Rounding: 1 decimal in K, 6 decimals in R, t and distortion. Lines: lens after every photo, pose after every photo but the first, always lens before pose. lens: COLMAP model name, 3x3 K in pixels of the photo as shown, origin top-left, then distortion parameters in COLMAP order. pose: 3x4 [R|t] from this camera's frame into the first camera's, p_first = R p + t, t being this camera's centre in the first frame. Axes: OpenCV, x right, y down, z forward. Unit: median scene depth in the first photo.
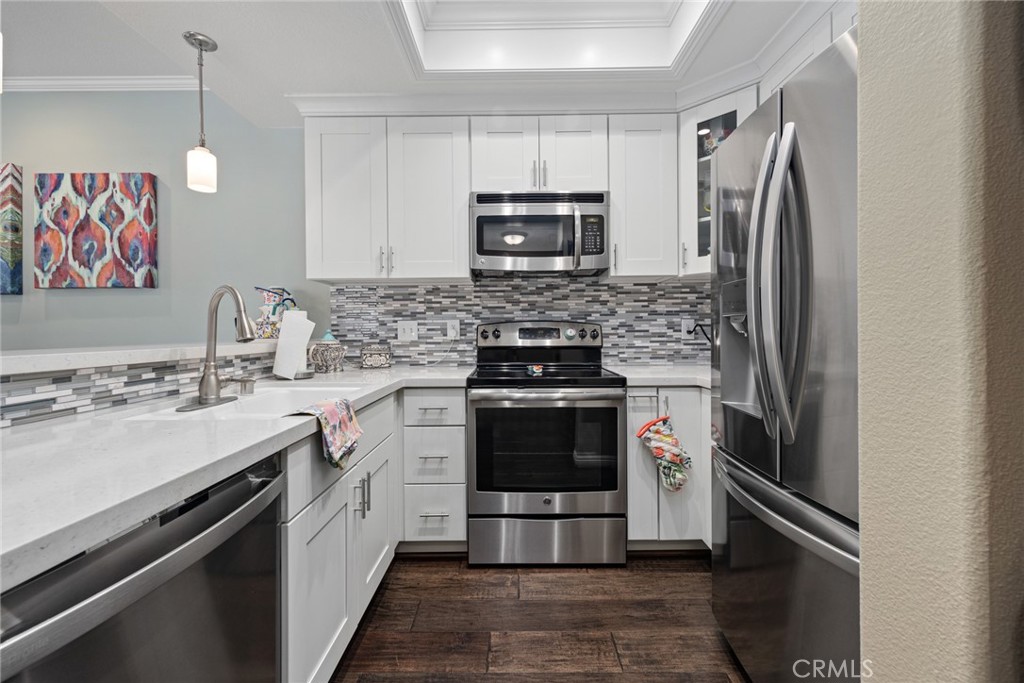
lens RADIAL K [[412.6, 0, 515.9], [0, 412.6, 334.5], [0, 0, 1]] dist [-0.002966, -0.000155]
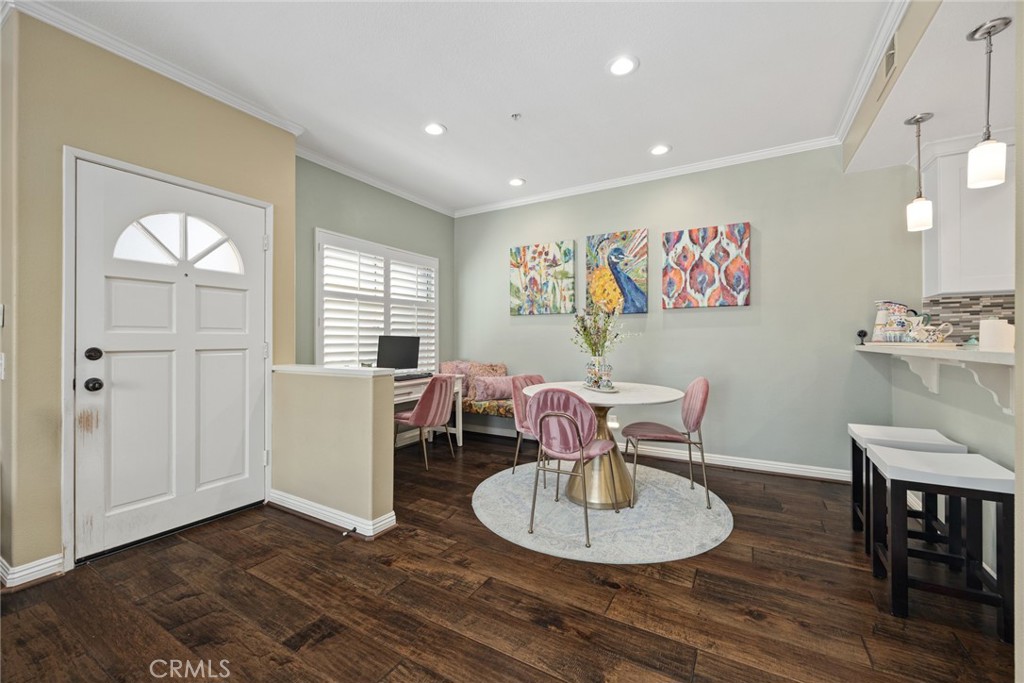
lens RADIAL K [[412.6, 0, 507.5], [0, 412.6, 339.8], [0, 0, 1]] dist [-0.002966, -0.000155]
pose [[0.853208, 0.005196, -0.521545, -0.864255], [-0.011128, 0.999904, -0.008242, 0.021114], [0.521452, 0.012836, 0.853184, -0.594008]]
